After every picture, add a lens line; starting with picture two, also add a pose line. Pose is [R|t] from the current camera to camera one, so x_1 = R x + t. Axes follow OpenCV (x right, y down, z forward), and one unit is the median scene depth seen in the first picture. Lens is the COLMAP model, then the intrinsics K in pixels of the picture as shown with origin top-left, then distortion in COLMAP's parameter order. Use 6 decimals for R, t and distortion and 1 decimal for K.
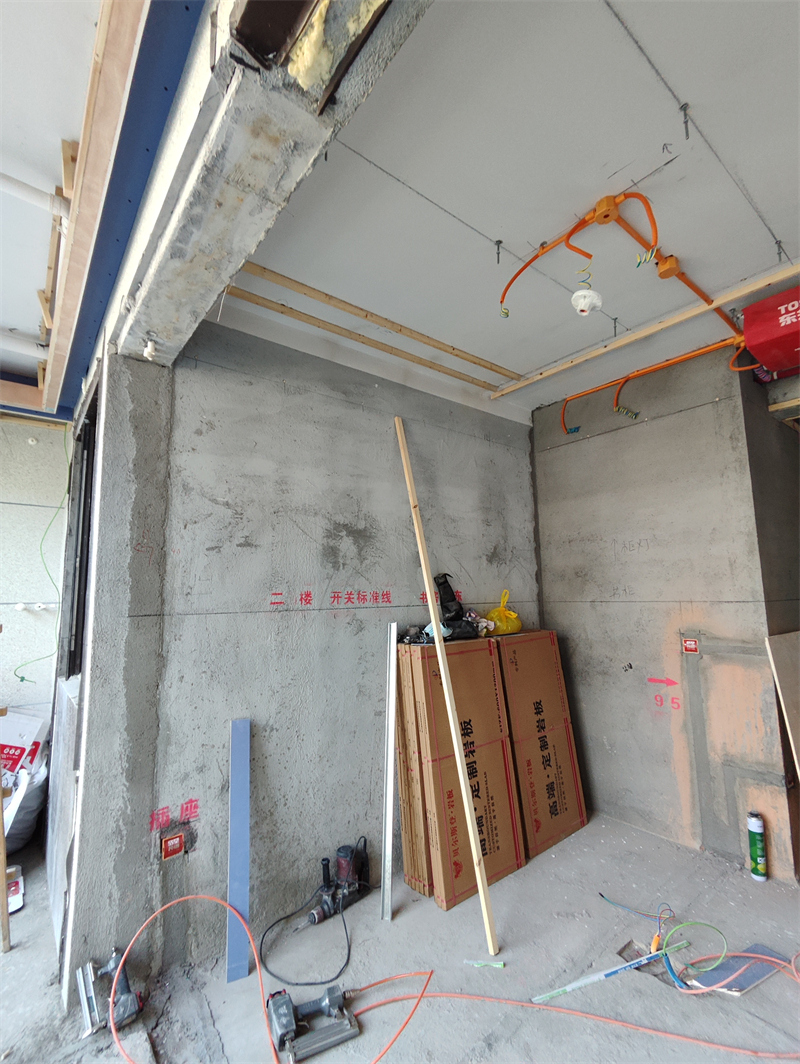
lens RADIAL K [[482.9, 0, 383.3], [0, 482.9, 533.4], [0, 0, 1]] dist [-0.002835, 0.004340]
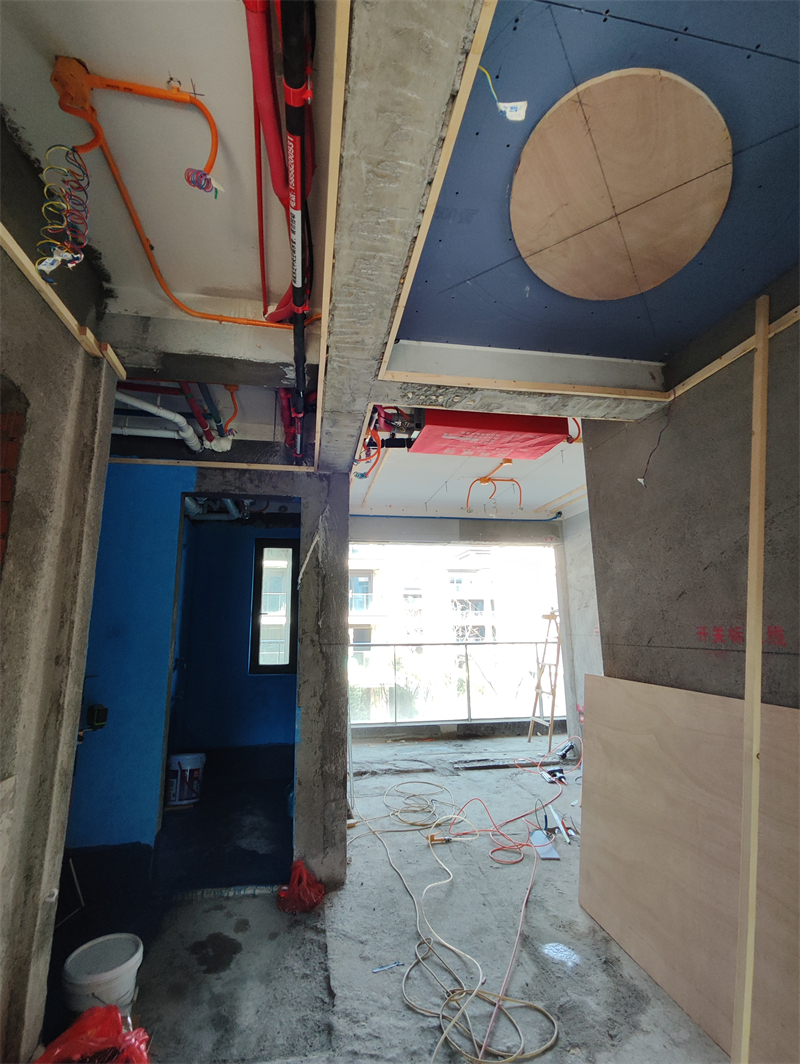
lens RADIAL K [[482.9, 0, 383.6], [0, 482.9, 535.0], [0, 0, 1]] dist [-0.002835, 0.004340]
pose [[-0.475929, -0.147294, -0.867062, 2.166100], [0.123074, 0.965021, -0.231490, 0.104314], [0.870829, -0.216886, -0.441154, 1.195003]]
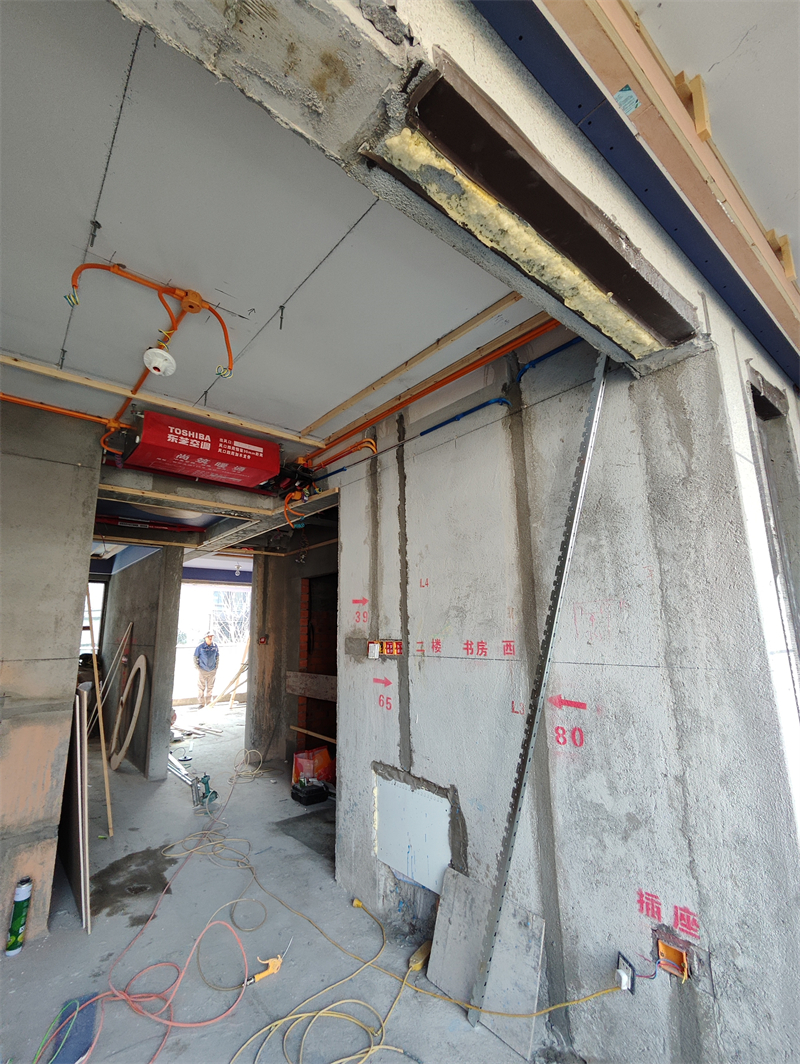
lens RADIAL K [[482.9, 0, 385.6], [0, 482.9, 534.0], [0, 0, 1]] dist [-0.002835, 0.004340]
pose [[-0.024613, 0.215244, 0.976250, -0.385059], [-0.112700, 0.969723, -0.216646, 0.029217], [-0.993324, -0.115355, 0.000390, 0.366775]]
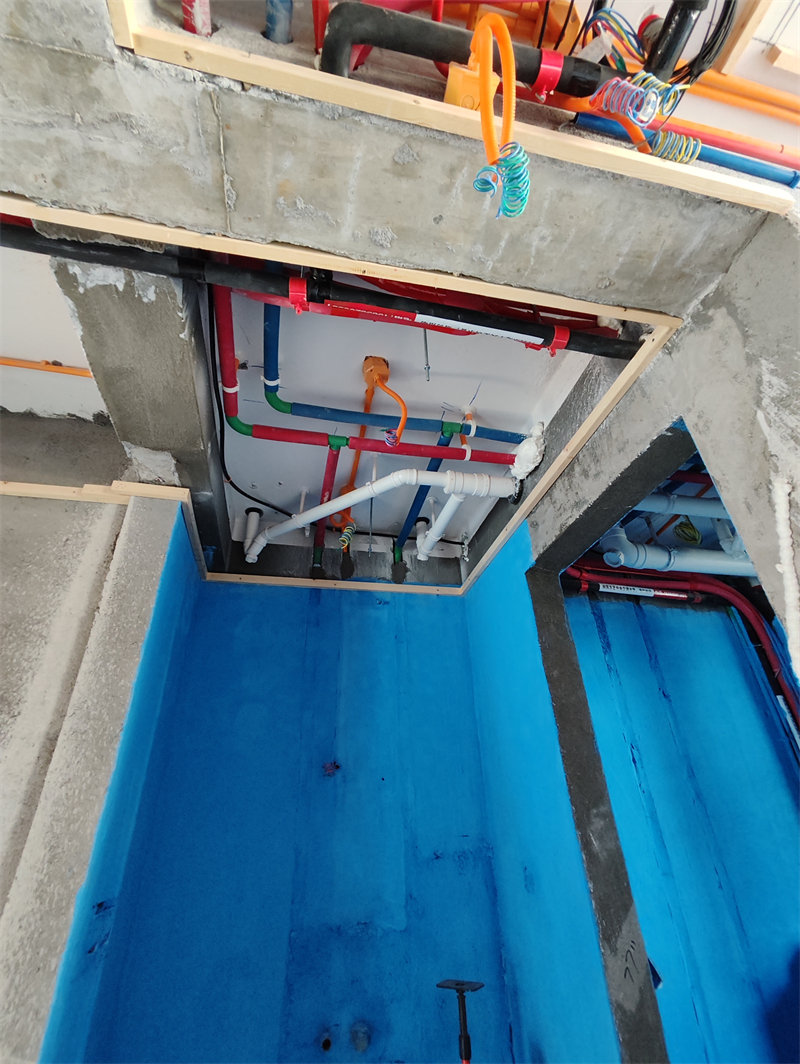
lens RADIAL K [[482.9, 0, 386.6], [0, 482.9, 537.5], [0, 0, 1]] dist [-0.002835, 0.004340]
pose [[-0.893924, 0.261602, 0.363957, 1.223413], [-0.017028, 0.791601, -0.610802, 0.009751], [-0.447895, -0.552208, -0.703176, 0.774907]]
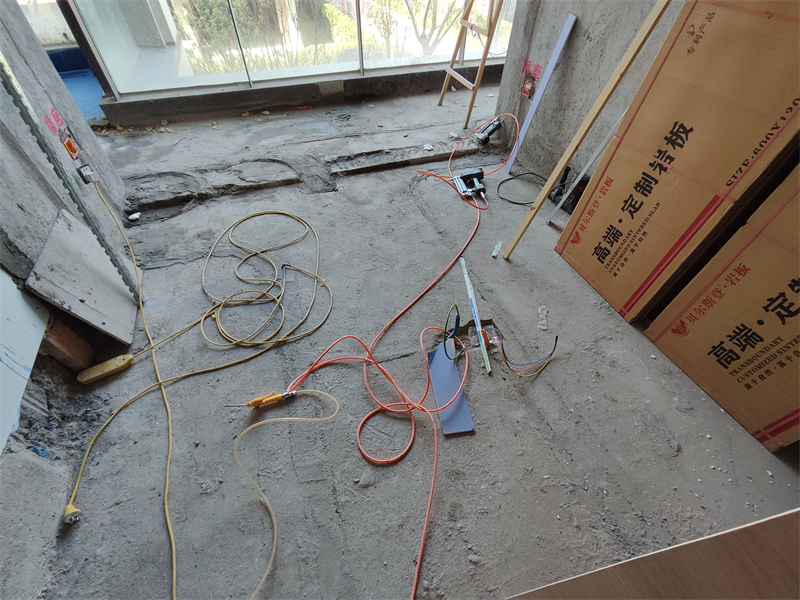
lens RADIAL K [[363.1, 0, 400.6], [0, 363.1, 309.6], [0, 0, 1]] dist [-0.002835, 0.004340]
pose [[-0.291990, 0.724571, -0.624290, 0.908014], [0.108324, 0.673589, 0.731125, 0.142322], [0.950267, 0.145856, -0.275170, 0.856121]]
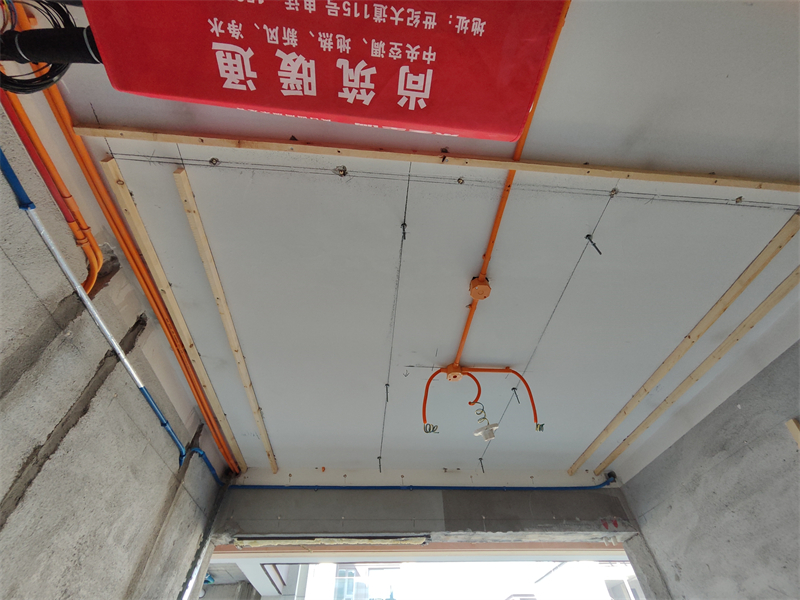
lens RADIAL K [[363.1, 0, 401.7], [0, 363.1, 311.0], [0, 0, 1]] dist [-0.002835, 0.004340]
pose [[-0.535566, -0.604705, -0.589492, 0.921562], [0.142058, 0.623585, -0.768740, -0.011275], [0.832459, -0.495453, -0.248068, 0.901515]]
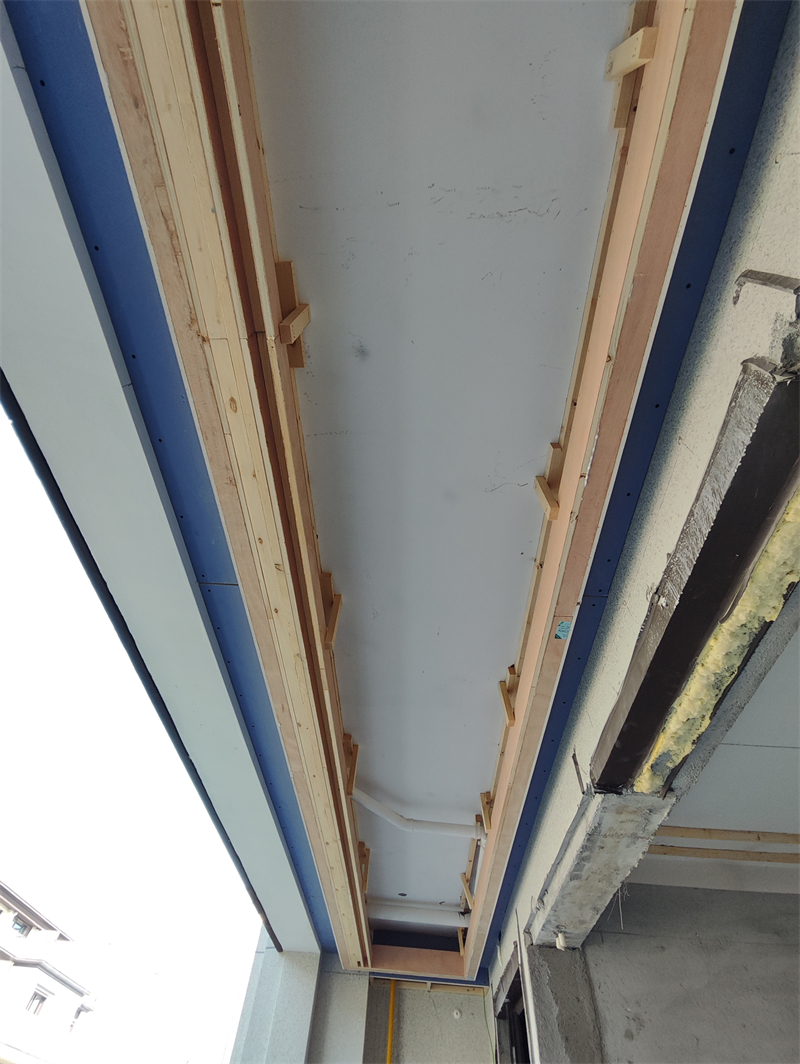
lens RADIAL K [[482.9, 0, 385.9], [0, 482.9, 533.4], [0, 0, 1]] dist [-0.002835, 0.004340]
pose [[0.773915, -0.470989, -0.423349, 0.081376], [-0.004495, 0.664390, -0.747373, -0.144033], [0.633273, 0.580306, 0.512064, -0.269457]]
